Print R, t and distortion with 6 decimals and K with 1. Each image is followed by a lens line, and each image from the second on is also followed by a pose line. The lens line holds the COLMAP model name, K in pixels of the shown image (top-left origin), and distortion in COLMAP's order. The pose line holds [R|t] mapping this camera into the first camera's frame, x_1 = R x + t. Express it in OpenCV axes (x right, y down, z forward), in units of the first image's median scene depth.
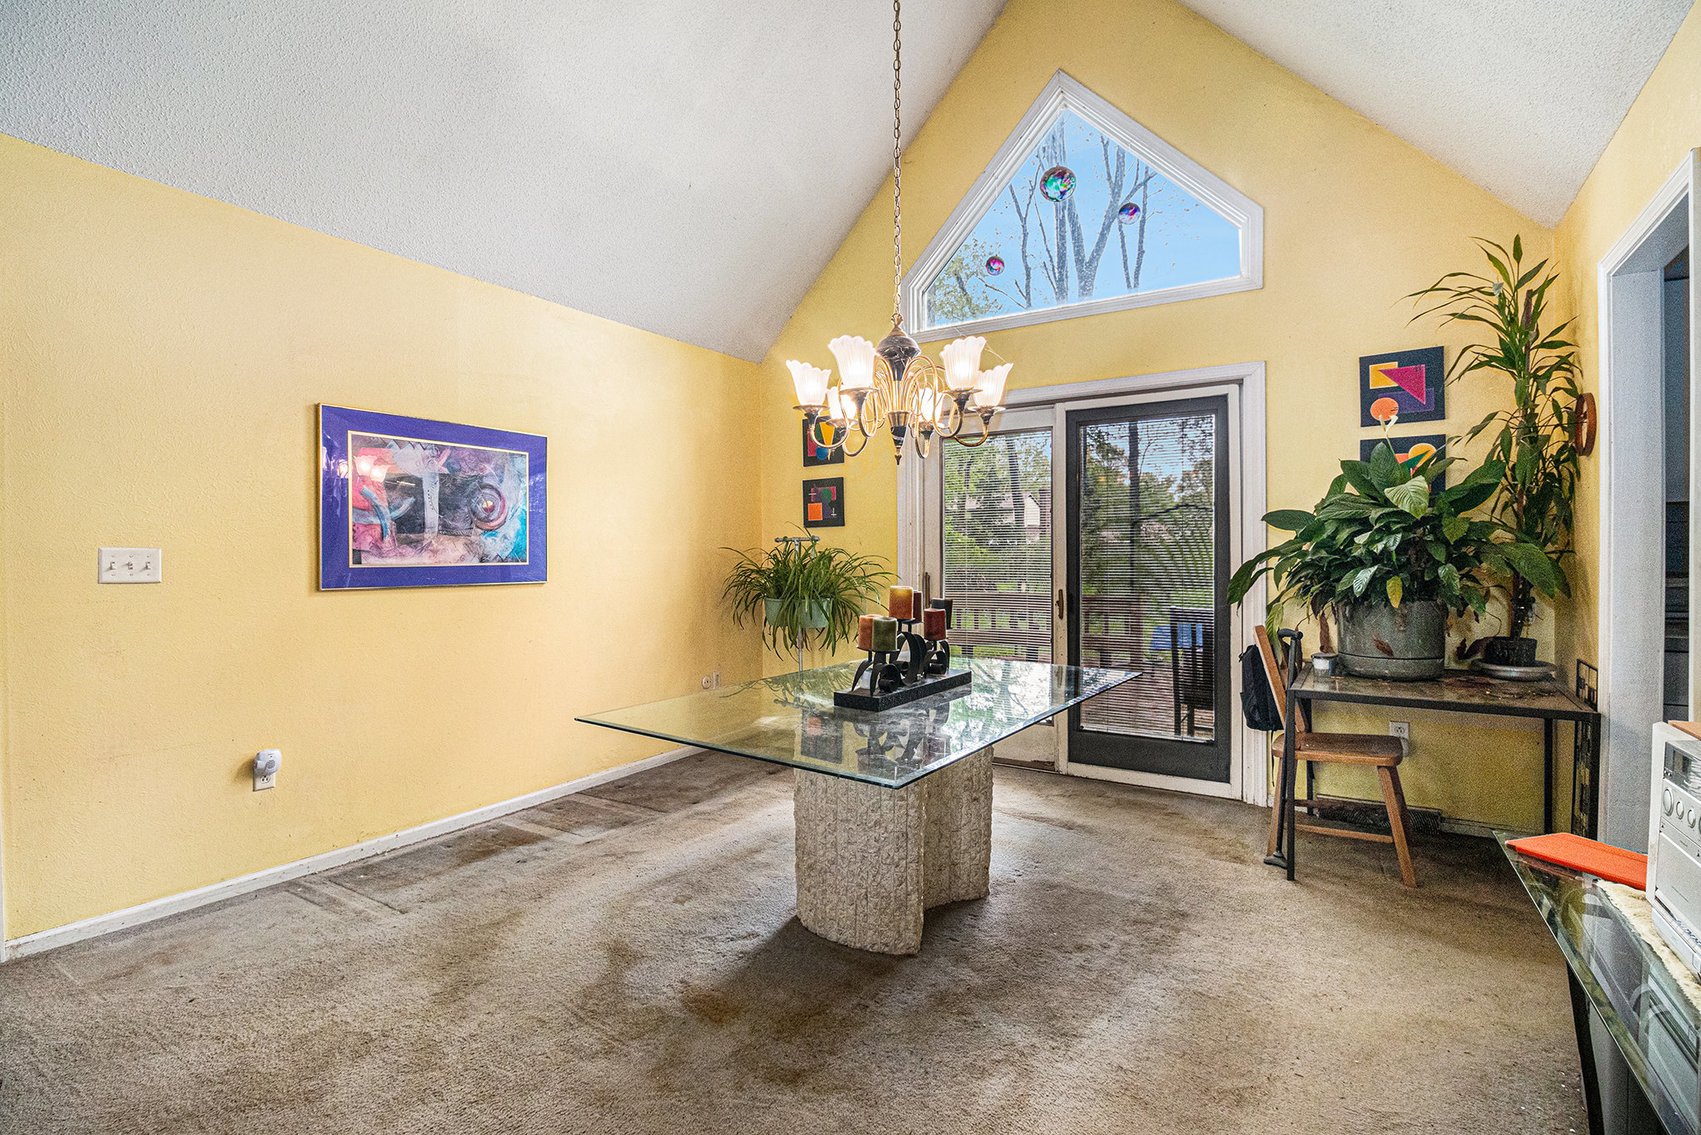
lens RADIAL K [[802.8, 0, 856.7], [0, 802.8, 574.0], [0, 0, 1]] dist [0.000895, -0.016125]
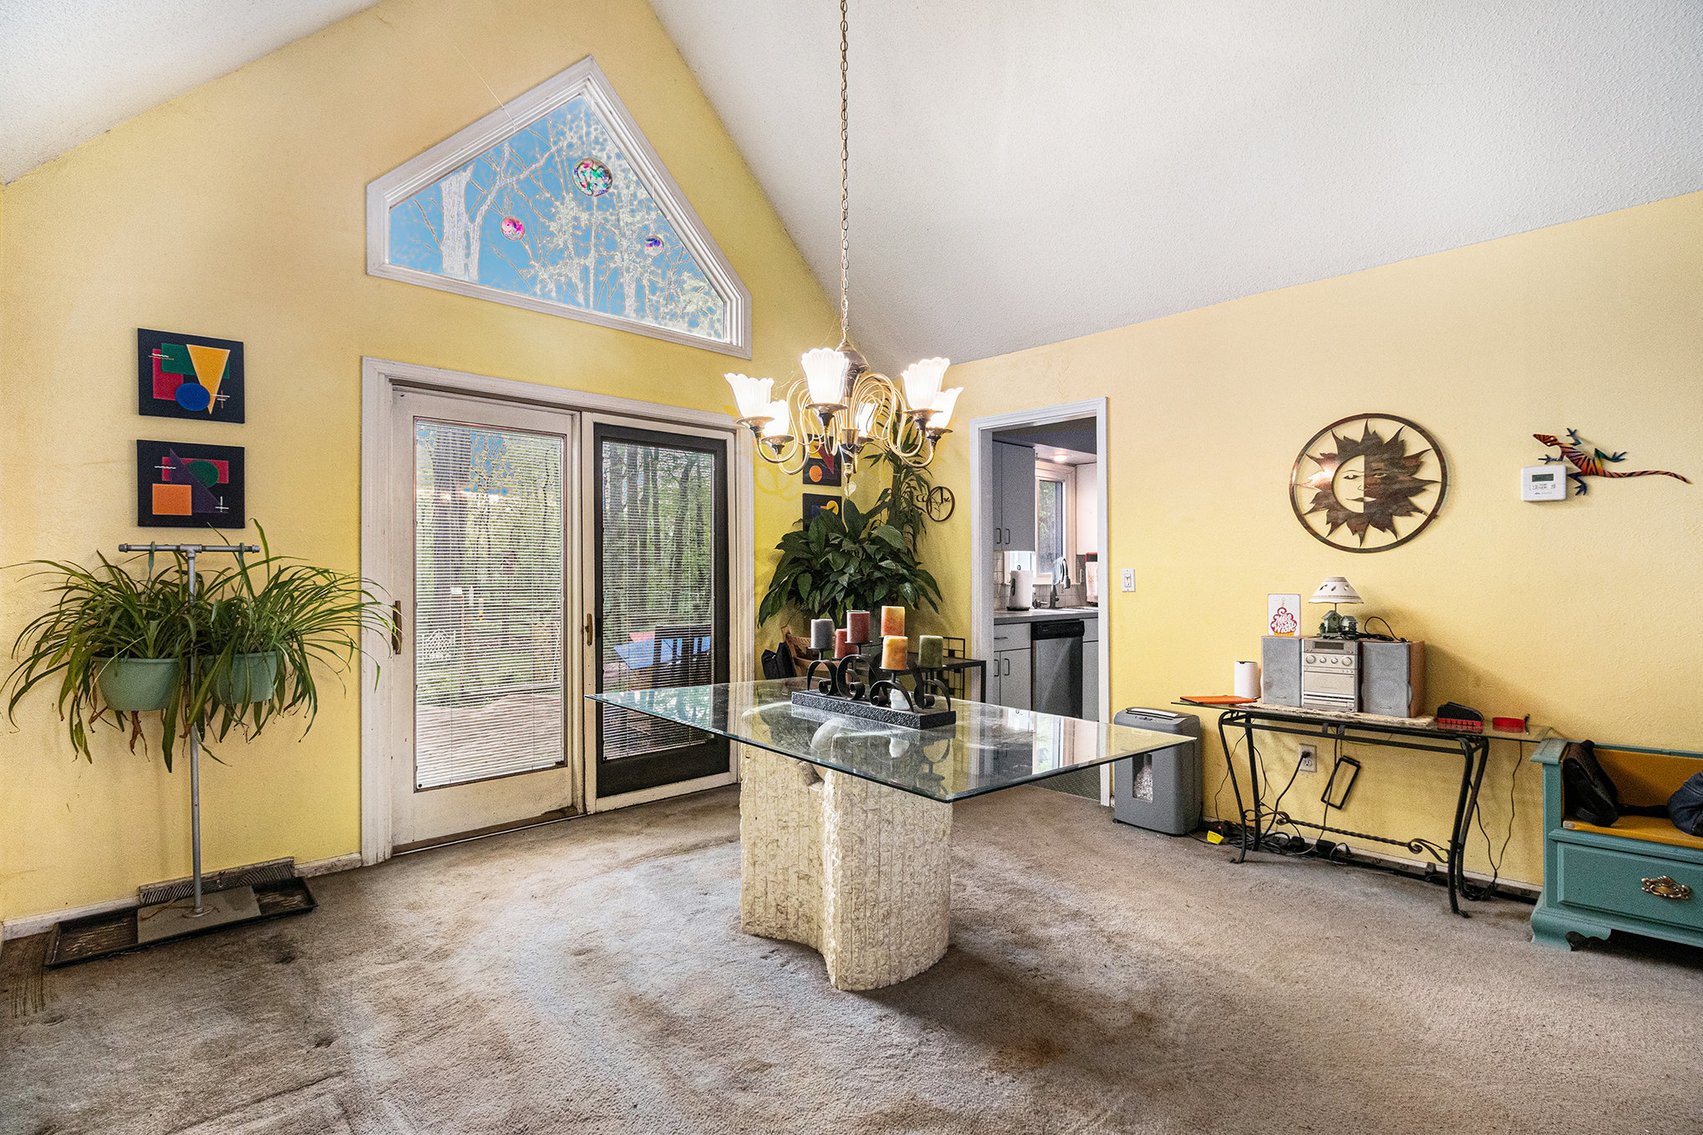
lens RADIAL K [[803.8, 0, 857.7], [0, 803.8, 574.0], [0, 0, 1]] dist [0.000895, -0.016125]
pose [[0.251783, 0.002834, 0.967780, -0.564197], [0.019999, 0.999767, -0.008131, -0.012708], [-0.967577, 0.021402, 0.251668, 0.467726]]
